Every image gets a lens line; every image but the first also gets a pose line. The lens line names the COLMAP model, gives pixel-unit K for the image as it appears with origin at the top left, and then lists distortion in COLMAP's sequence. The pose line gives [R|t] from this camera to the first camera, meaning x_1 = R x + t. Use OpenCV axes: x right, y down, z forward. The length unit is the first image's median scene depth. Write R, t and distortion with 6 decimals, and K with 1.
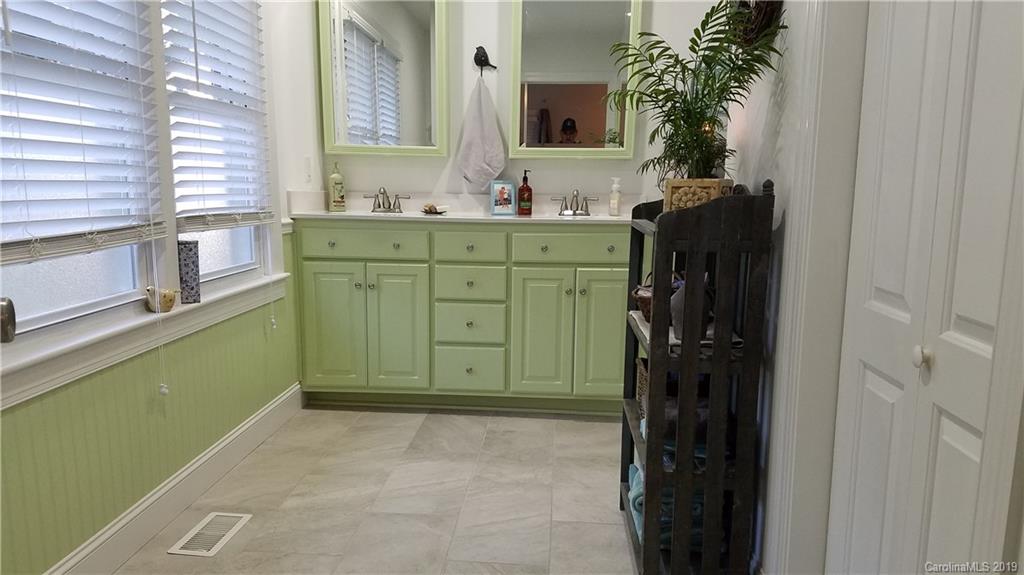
lens RADIAL K [[792.1, 0, 507.0], [0, 792.1, 304.5], [0, 0, 1]] dist [0.158177, -0.276241]
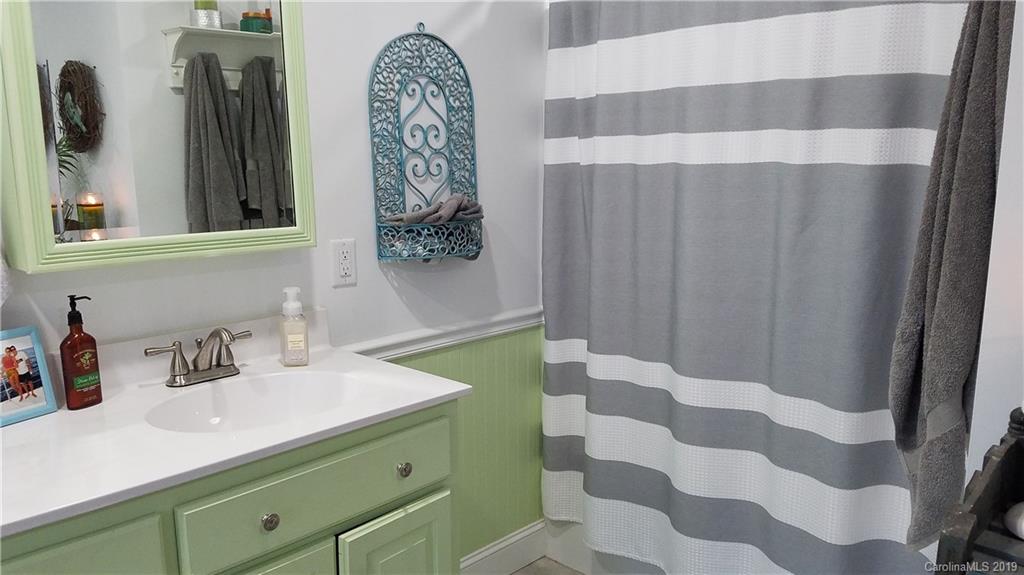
lens RADIAL K [[792.1, 0, 507.0], [0, 792.1, 304.5], [0, 0, 1]] dist [0.158177, -0.276241]
pose [[0.631566, -0.156983, 0.759263, -0.143026], [0.124771, 0.987102, 0.100304, -0.177527], [-0.765217, 0.031386, 0.643007, 0.583697]]
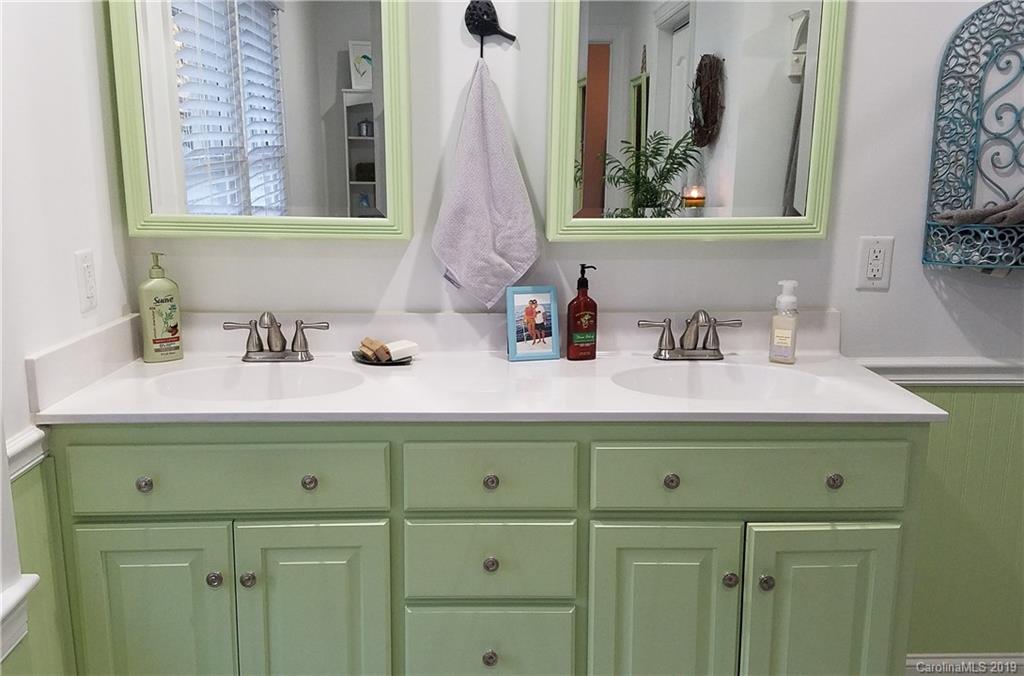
lens RADIAL K [[980.3, 0, 489.4], [0, 980.3, 337.3], [0, 0, 1]] dist [0.217972, -0.445385]
pose [[0.996043, -0.026784, 0.084746, -0.079555], [0.023930, 0.999117, 0.034523, -0.147550], [-0.085596, -0.032358, 0.995804, 0.438608]]
